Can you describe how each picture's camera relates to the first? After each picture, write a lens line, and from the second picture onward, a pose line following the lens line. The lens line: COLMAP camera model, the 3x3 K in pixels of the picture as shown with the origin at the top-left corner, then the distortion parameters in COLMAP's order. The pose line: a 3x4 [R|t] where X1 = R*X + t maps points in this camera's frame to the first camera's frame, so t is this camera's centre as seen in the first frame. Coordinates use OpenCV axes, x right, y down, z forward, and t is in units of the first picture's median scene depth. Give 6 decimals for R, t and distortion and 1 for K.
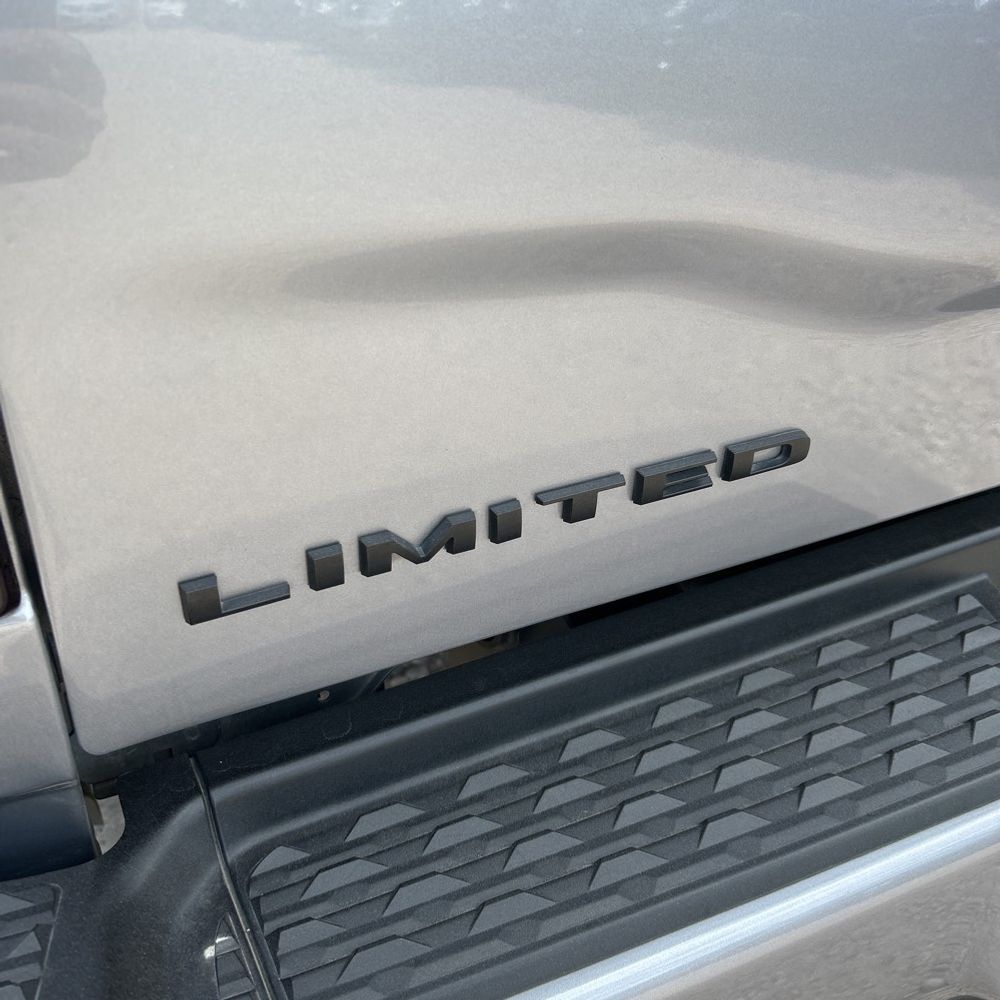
lens RADIAL K [[1015.3, 0, 498.2], [0, 1015.3, 497.3], [0, 0, 1]] dist [0.010966, 0.000000]
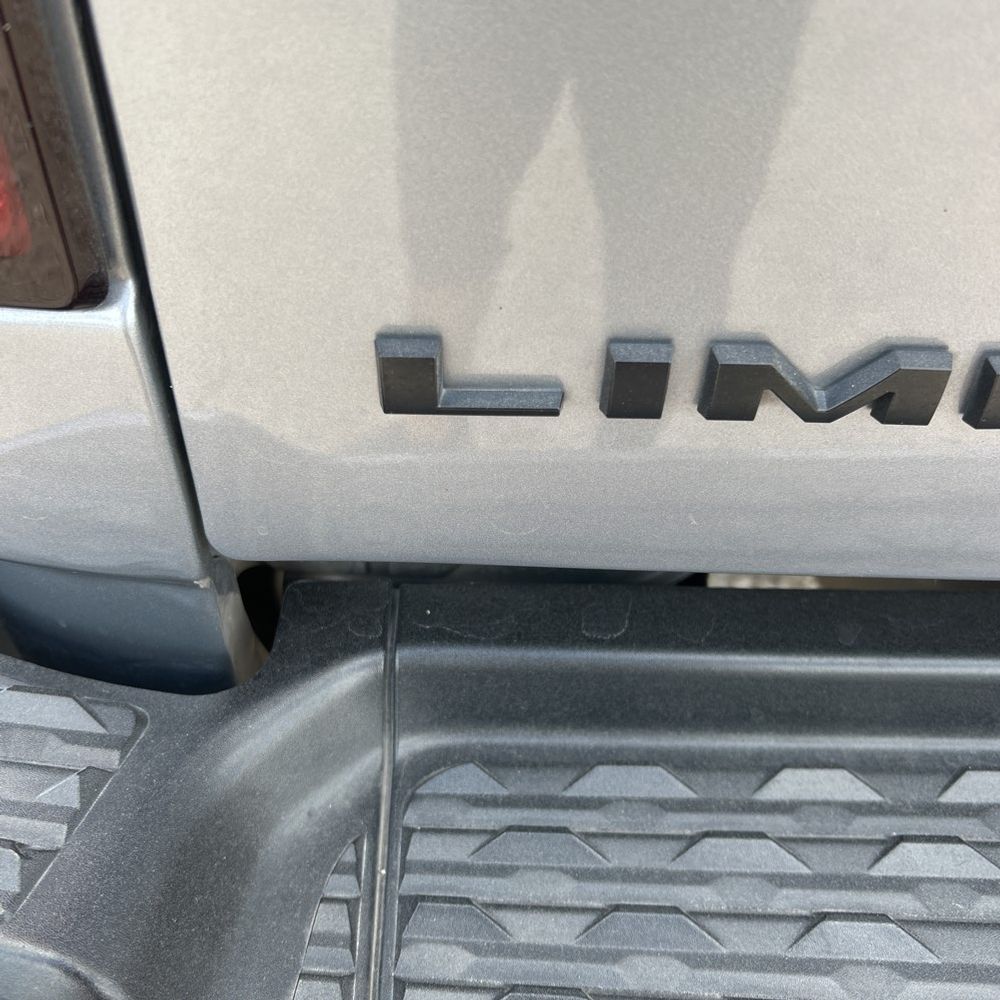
lens RADIAL K [[1015.3, 0, 505.9], [0, 1015.3, 491.9], [0, 0, 1]] dist [0.010966, 0.000000]
pose [[0.892510, 0.315165, -0.322641, -0.037815], [-0.247517, 0.940258, 0.233774, 0.015756], [0.377043, -0.128786, 0.917198, 0.454987]]
